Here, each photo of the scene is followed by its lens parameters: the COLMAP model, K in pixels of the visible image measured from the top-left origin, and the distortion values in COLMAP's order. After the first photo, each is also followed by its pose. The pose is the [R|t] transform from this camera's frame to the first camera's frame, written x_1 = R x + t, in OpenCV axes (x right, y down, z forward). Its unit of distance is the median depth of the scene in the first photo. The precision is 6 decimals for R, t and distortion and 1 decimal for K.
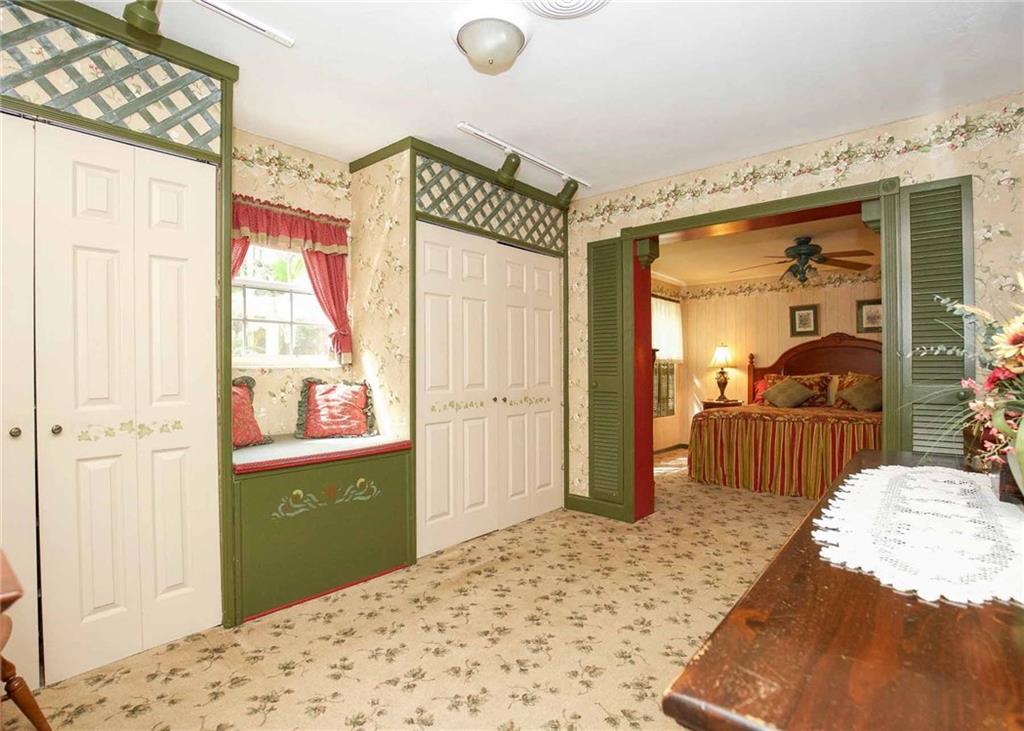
lens RADIAL K [[513.8, 0, 512.2], [0, 513.8, 363.8], [0, 0, 1]] dist [-0.031931, 0.003814]
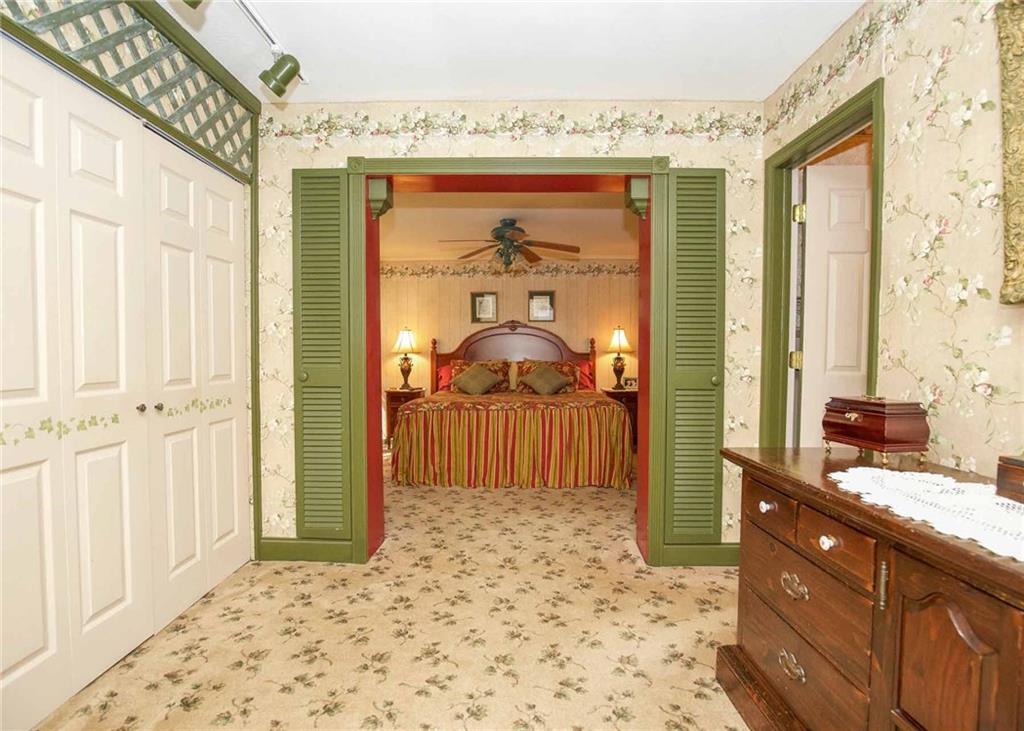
lens RADIAL K [[513.8, 0, 509.9], [0, 513.8, 367.0], [0, 0, 1]] dist [-0.031931, 0.003814]
pose [[0.767629, -0.012882, 0.640765, -0.072810], [-0.008737, 0.999495, 0.030561, 0.004263], [-0.640835, -0.029057, 0.767128, 0.307130]]
